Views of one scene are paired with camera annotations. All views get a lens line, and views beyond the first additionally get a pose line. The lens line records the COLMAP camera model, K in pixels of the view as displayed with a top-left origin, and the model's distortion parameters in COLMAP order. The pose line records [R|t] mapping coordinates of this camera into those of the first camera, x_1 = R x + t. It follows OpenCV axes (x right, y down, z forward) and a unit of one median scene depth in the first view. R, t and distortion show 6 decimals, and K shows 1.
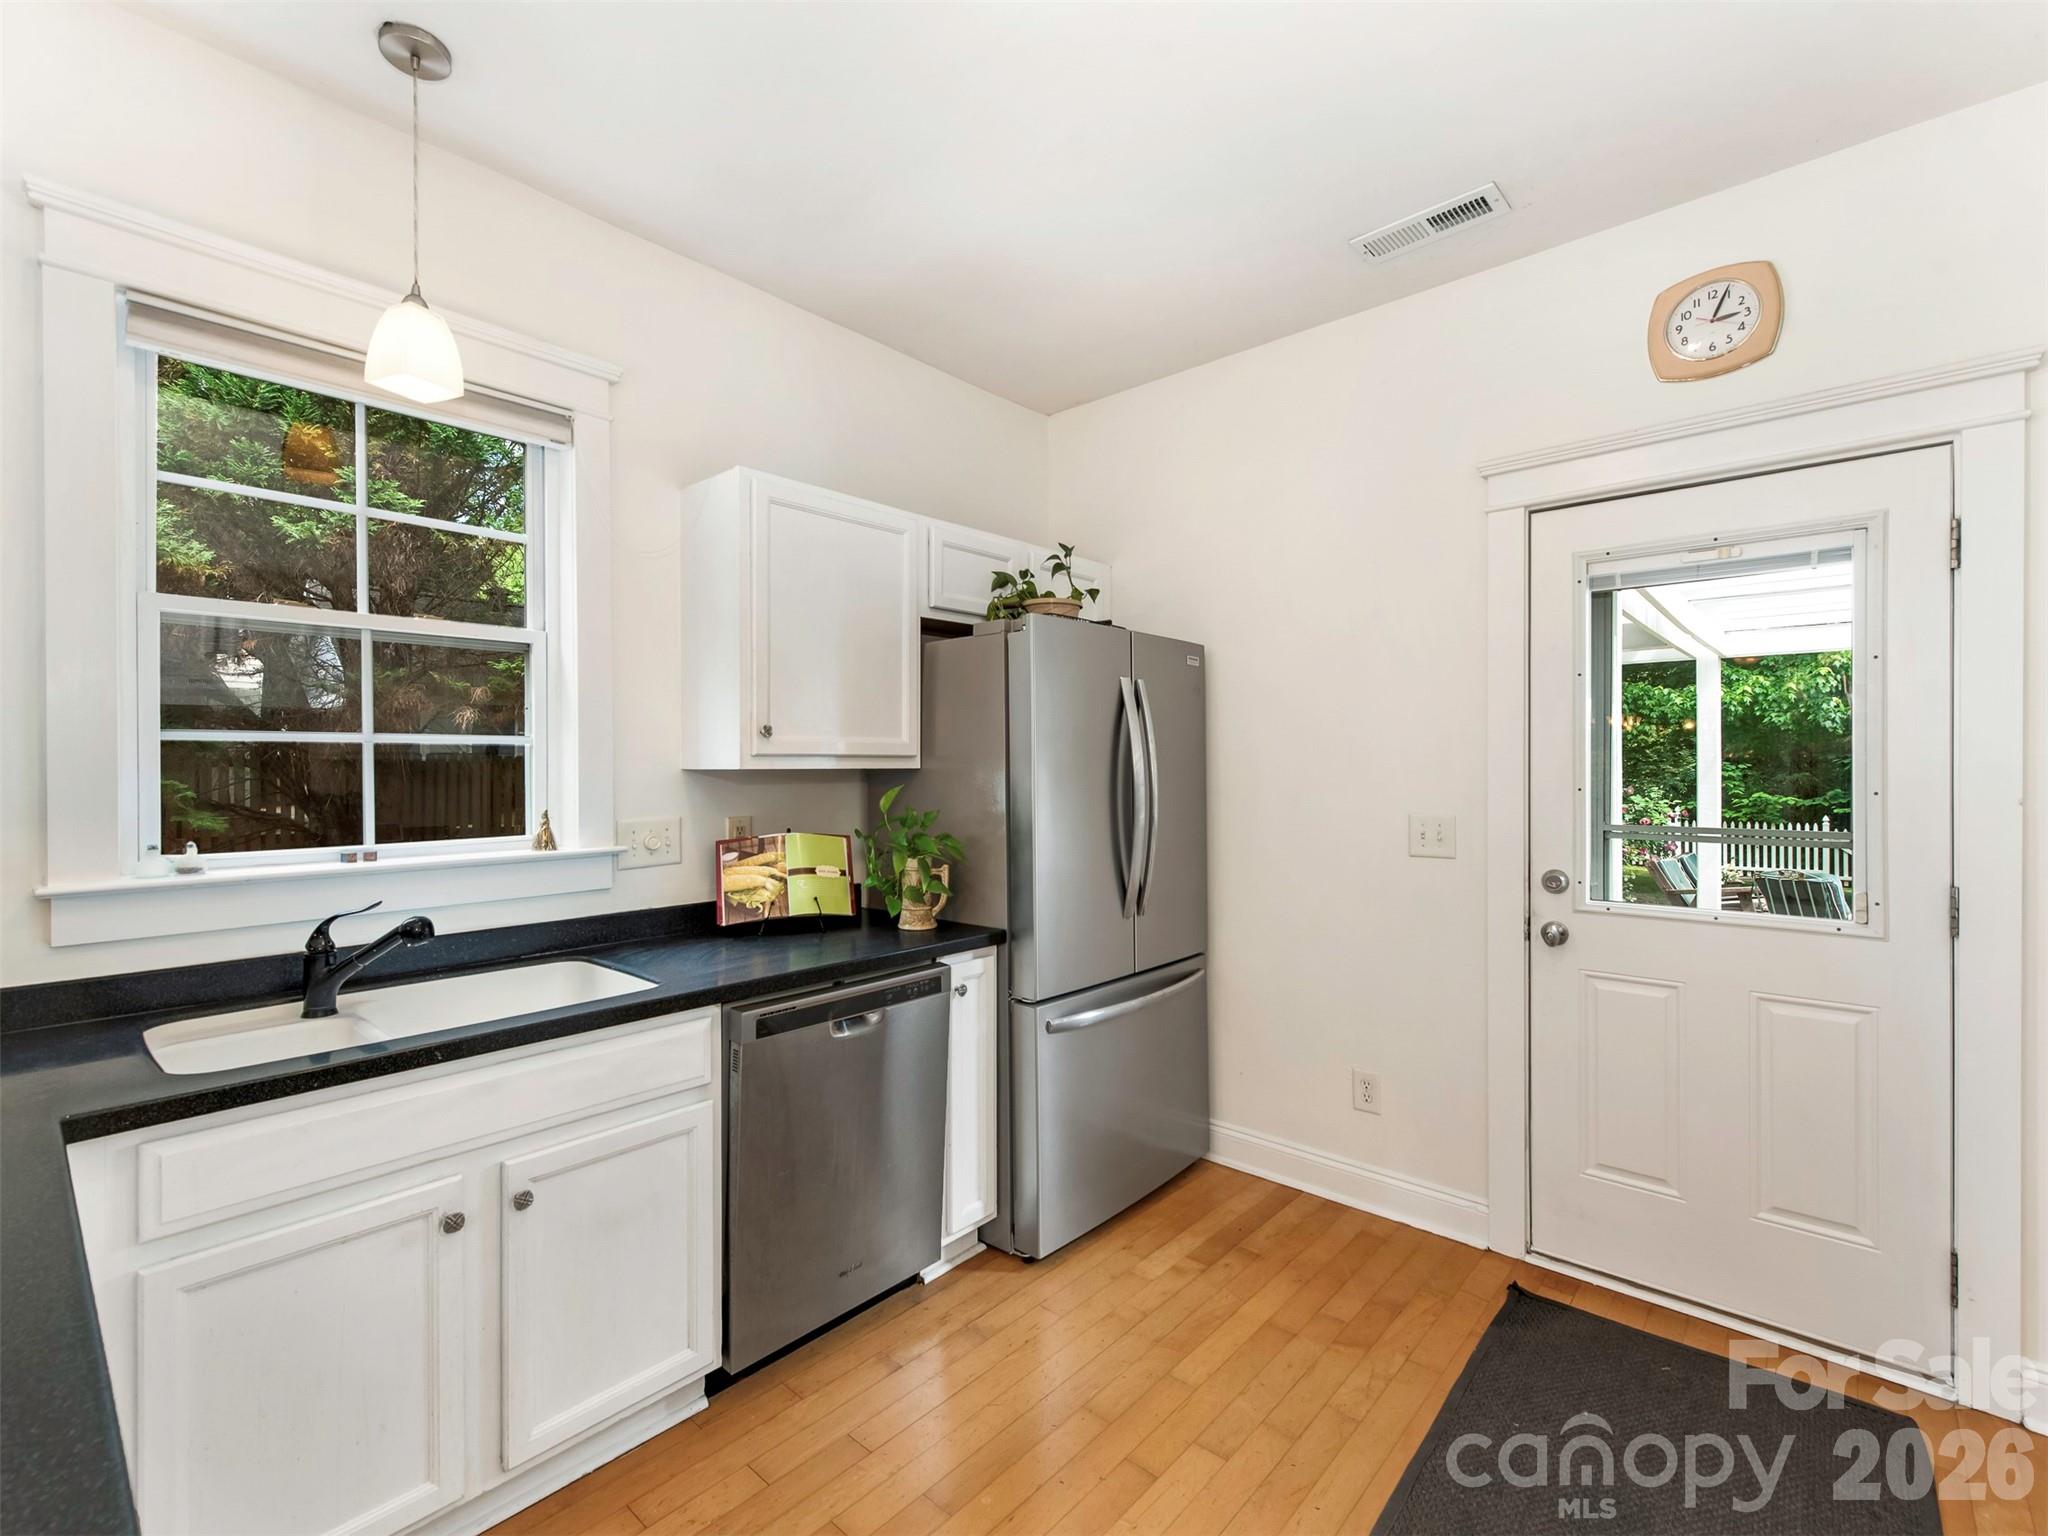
lens RADIAL K [[920.9, 0, 1009.8], [0, 920.9, 764.3], [0, 0, 1]] dist [0.013234, -0.004263]
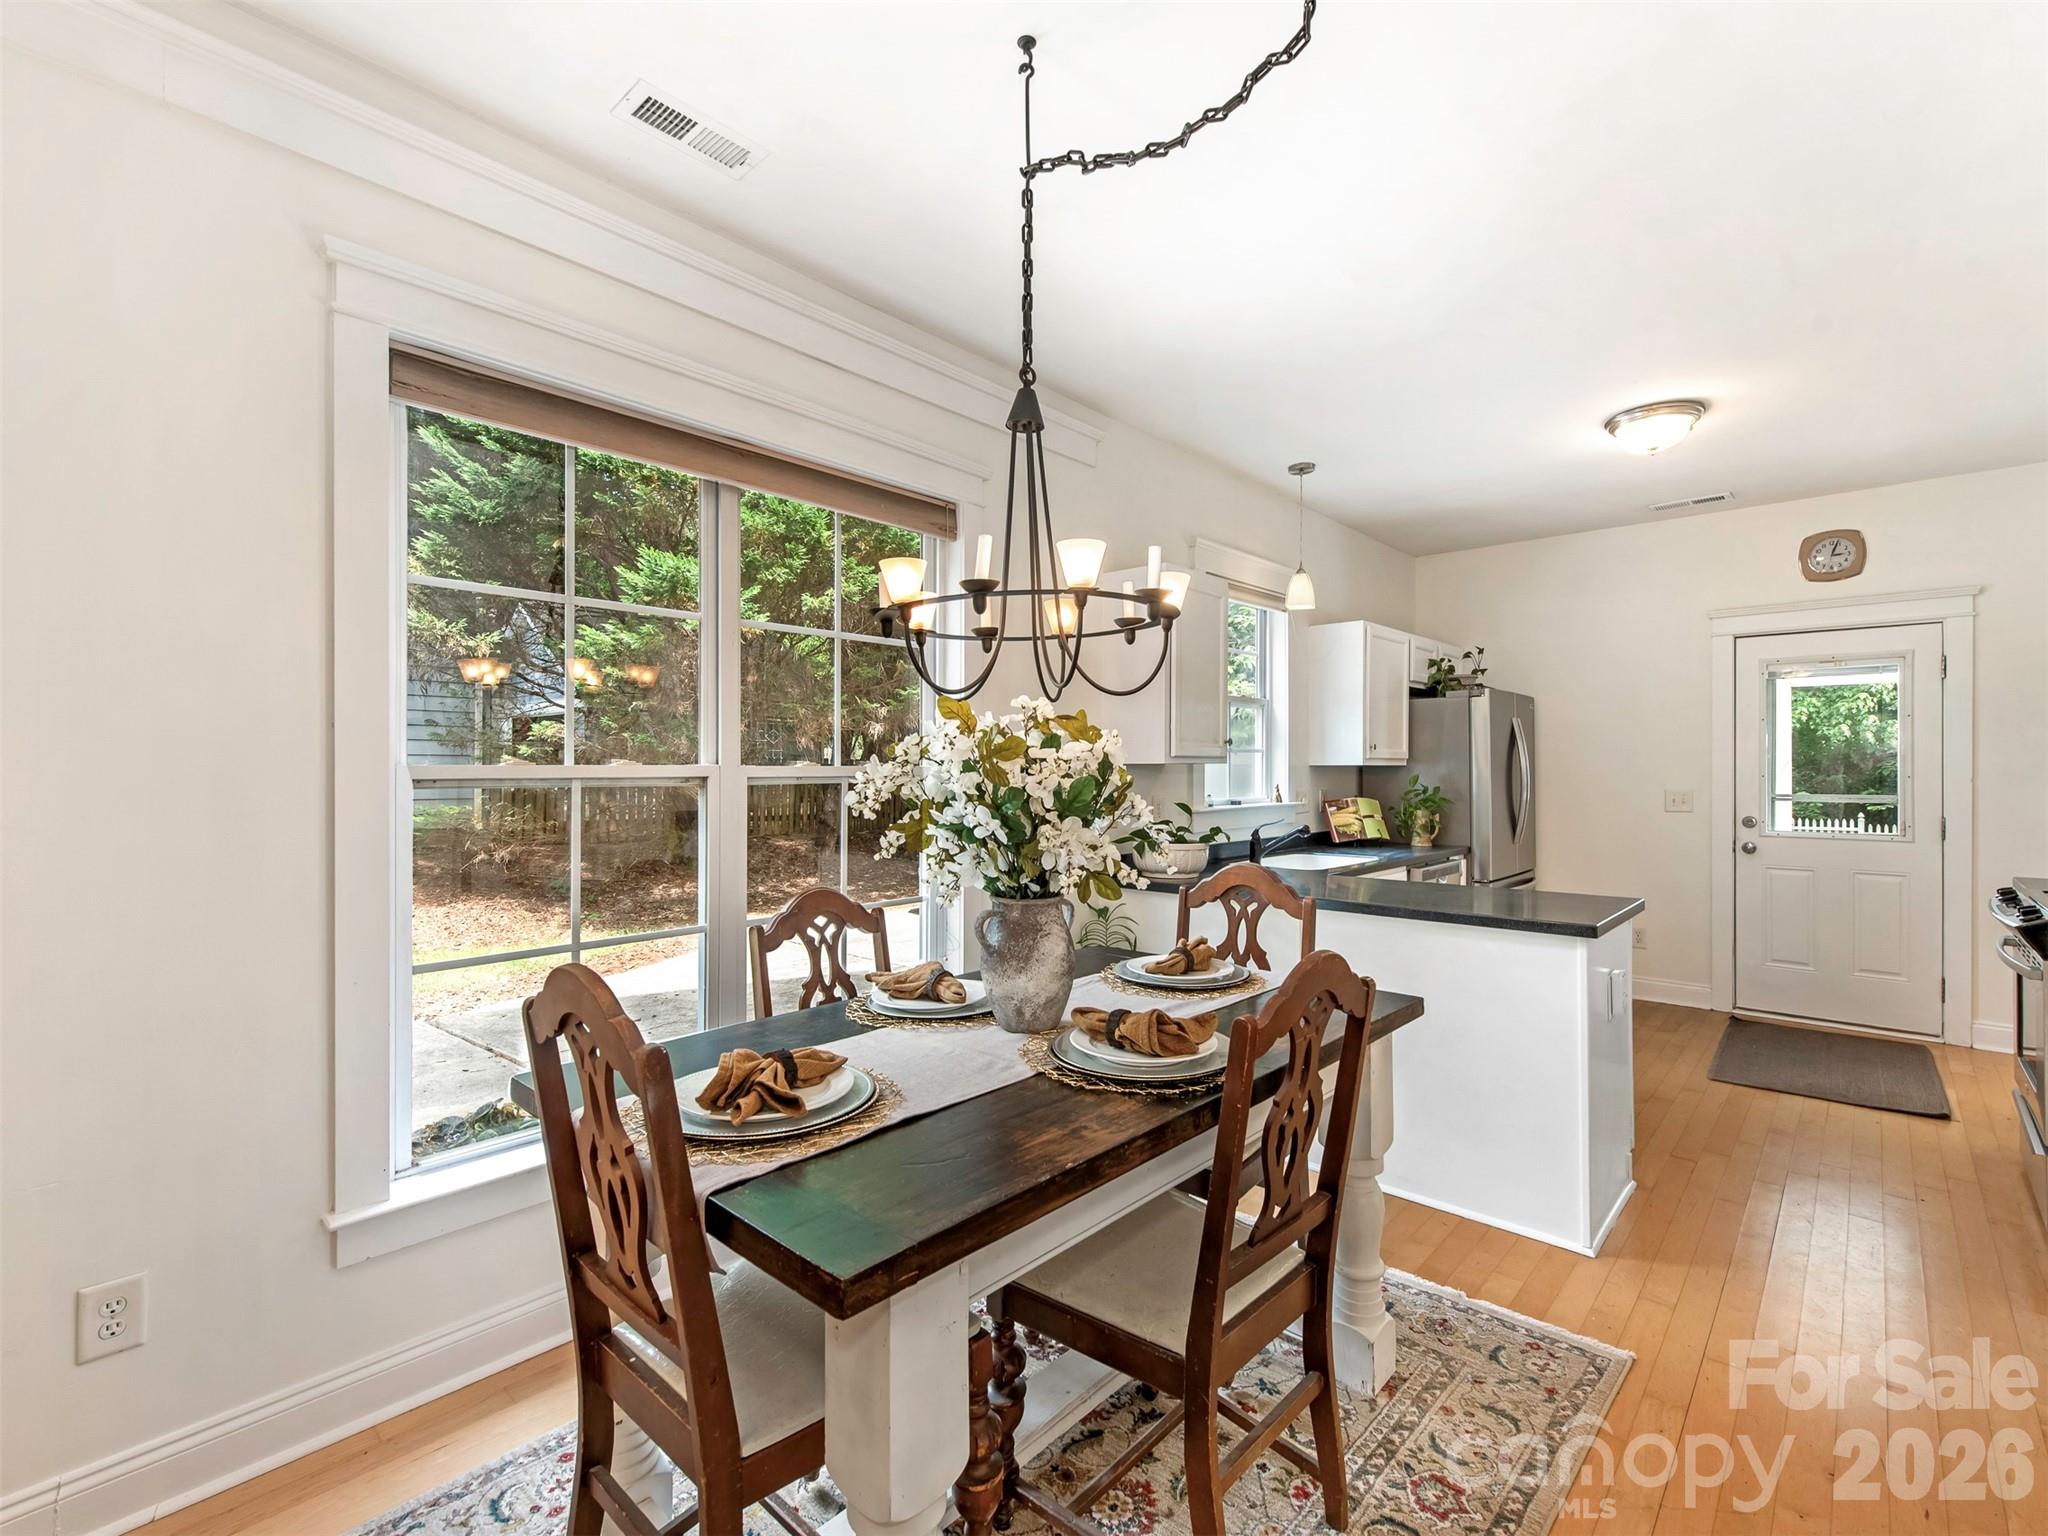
lens RADIAL K [[920.9, 0, 1042.1], [0, 920.9, 765.0], [0, 0, 1]] dist [0.013234, -0.004263]
pose [[0.999990, 0.002698, 0.003636, -0.937798], [-0.002687, 0.999992, -0.003089, 0.012472], [-0.003644, 0.003080, 0.999989, -0.990832]]
